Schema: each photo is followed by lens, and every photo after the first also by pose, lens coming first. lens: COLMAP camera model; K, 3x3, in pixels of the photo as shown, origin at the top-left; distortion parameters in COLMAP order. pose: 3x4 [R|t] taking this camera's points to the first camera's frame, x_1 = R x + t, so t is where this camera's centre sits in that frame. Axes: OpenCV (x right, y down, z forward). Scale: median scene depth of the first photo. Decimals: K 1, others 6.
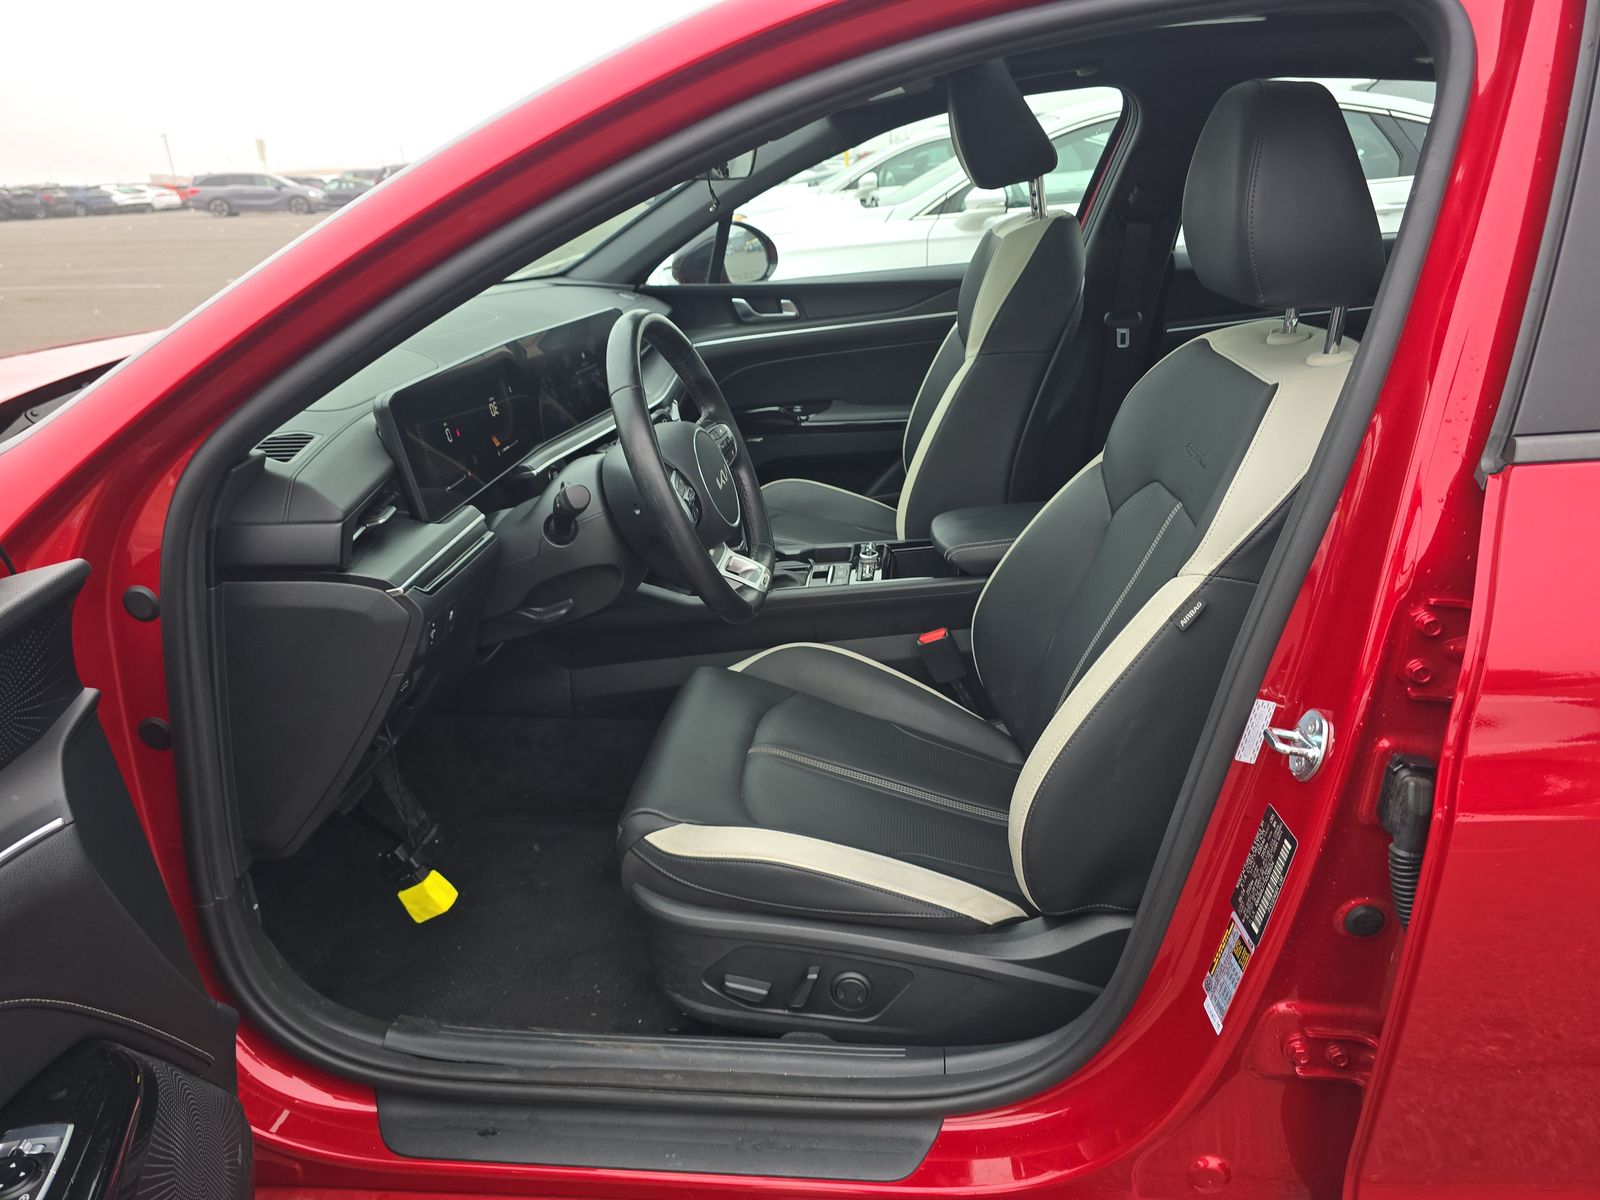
lens RADIAL K [[1105.7, 0, 808.3], [0, 1105.7, 603.0], [0, 0, 1]] dist [0.041692, -0.029160]
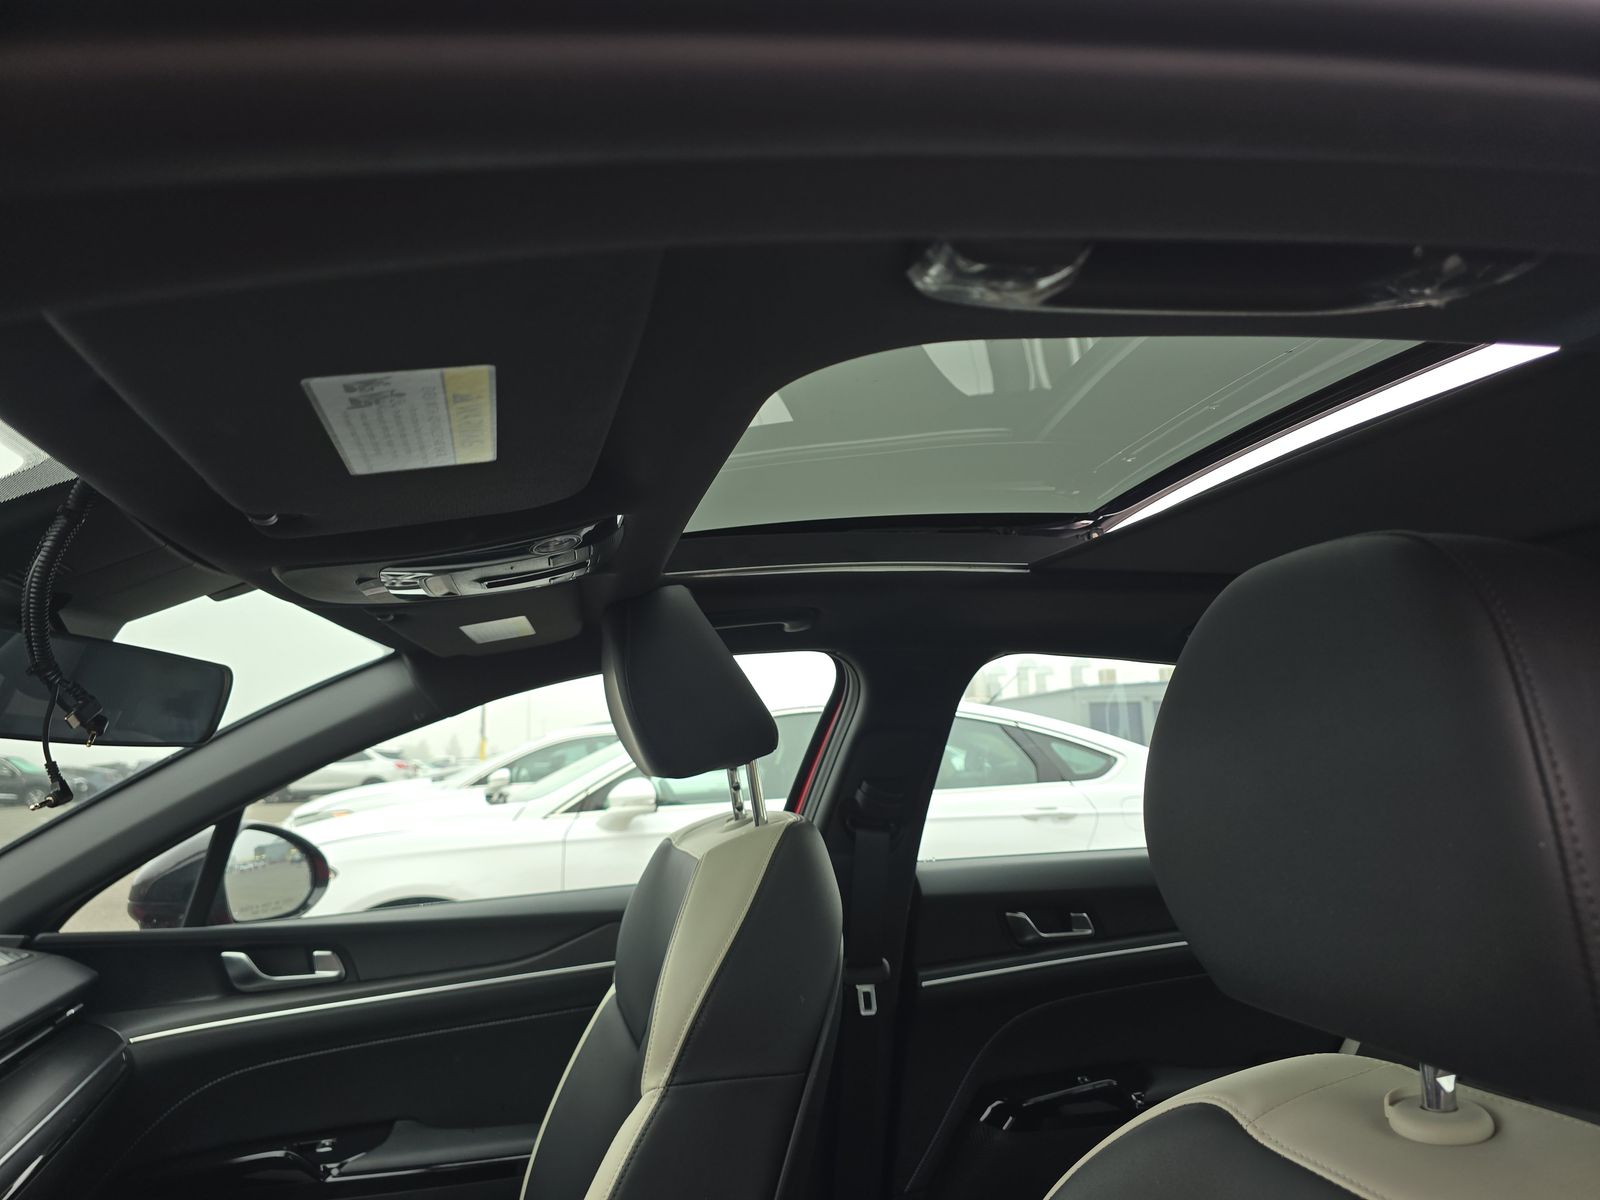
lens RADIAL K [[1105.7, 0, 805.3], [0, 1105.7, 601.1], [0, 0, 1]] dist [0.041692, -0.029160]
pose [[0.951692, 0.065407, 0.300007, 0.033880], [0.093399, 0.869087, -0.485762, -0.118675], [-0.292505, 0.490317, 0.820994, 0.332359]]
